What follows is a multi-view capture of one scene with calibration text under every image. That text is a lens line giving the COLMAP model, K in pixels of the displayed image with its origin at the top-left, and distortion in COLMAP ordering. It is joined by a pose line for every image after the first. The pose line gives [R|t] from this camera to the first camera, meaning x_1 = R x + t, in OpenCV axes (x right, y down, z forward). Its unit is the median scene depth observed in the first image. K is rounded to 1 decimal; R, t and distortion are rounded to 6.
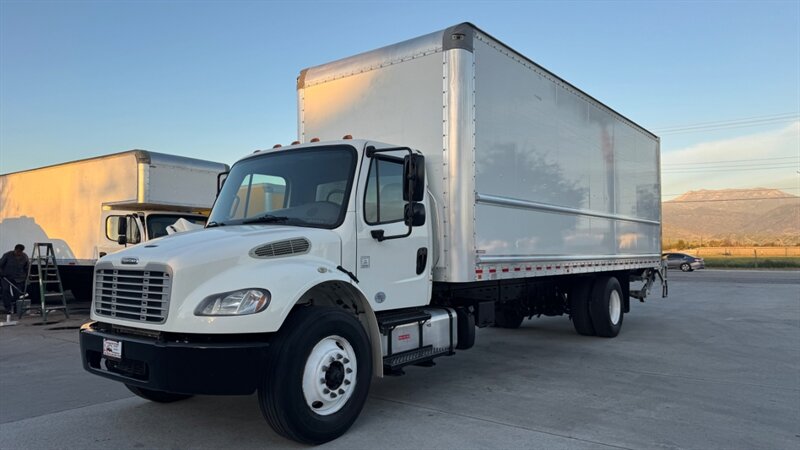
lens RADIAL K [[556.3, 0, 414.8], [0, 556.3, 228.9], [0, 0, 1]] dist [0.006643, 0.000122]
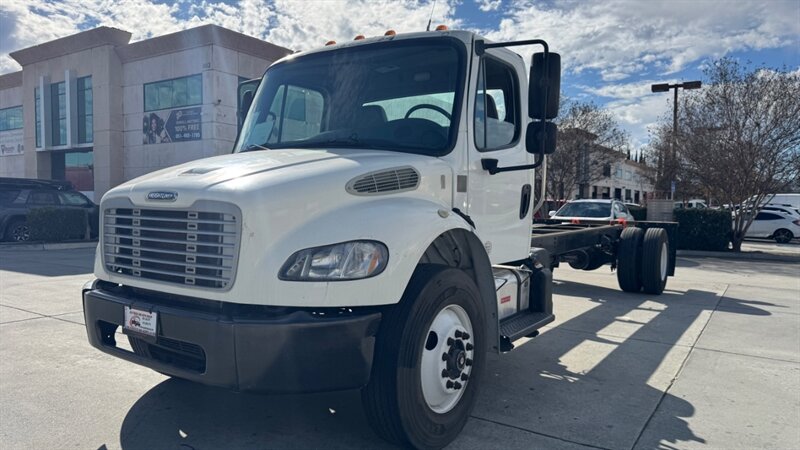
lens RADIAL K [[565.1, 0, 393.3], [0, 565.1, 232.7], [0, 0, 1]] dist [0.010785, 0.001596]
pose [[0.998392, 0.008254, 0.056077, -0.240291], [-0.014438, 0.993741, 0.110773, 0.018811], [-0.054812, -0.111405, 0.992262, 0.267781]]
